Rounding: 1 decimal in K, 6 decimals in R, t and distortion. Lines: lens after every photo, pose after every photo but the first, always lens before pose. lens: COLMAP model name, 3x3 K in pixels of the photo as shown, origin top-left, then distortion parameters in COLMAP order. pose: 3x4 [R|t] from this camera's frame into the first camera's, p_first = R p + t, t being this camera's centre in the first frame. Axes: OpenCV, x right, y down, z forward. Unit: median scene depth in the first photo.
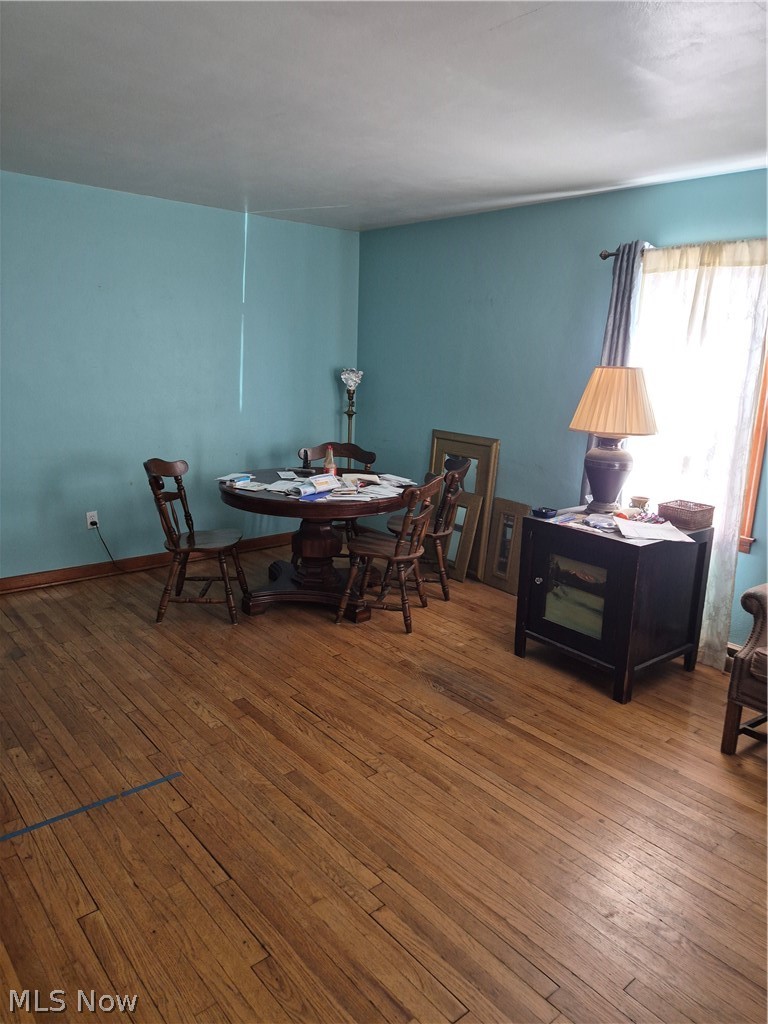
lens RADIAL K [[714.2, 0, 384.0], [0, 714.2, 512.0], [0, 0, 1]] dist [0.181289, -0.075179]
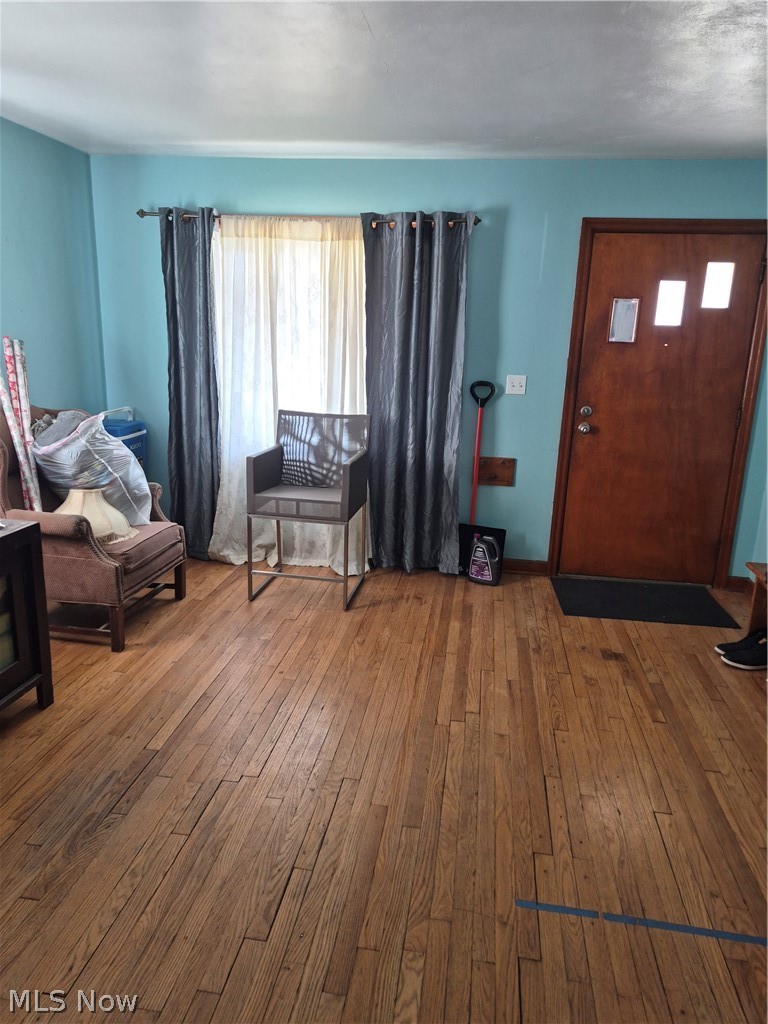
lens RADIAL K [[714.2, 0, 384.0], [0, 714.2, 512.0], [0, 0, 1]] dist [0.181289, -0.075179]
pose [[-0.647558, -0.248862, 0.720234, -0.639887], [0.113505, 0.903123, 0.414107, -0.332022], [-0.753515, 0.349909, -0.556578, 1.394722]]
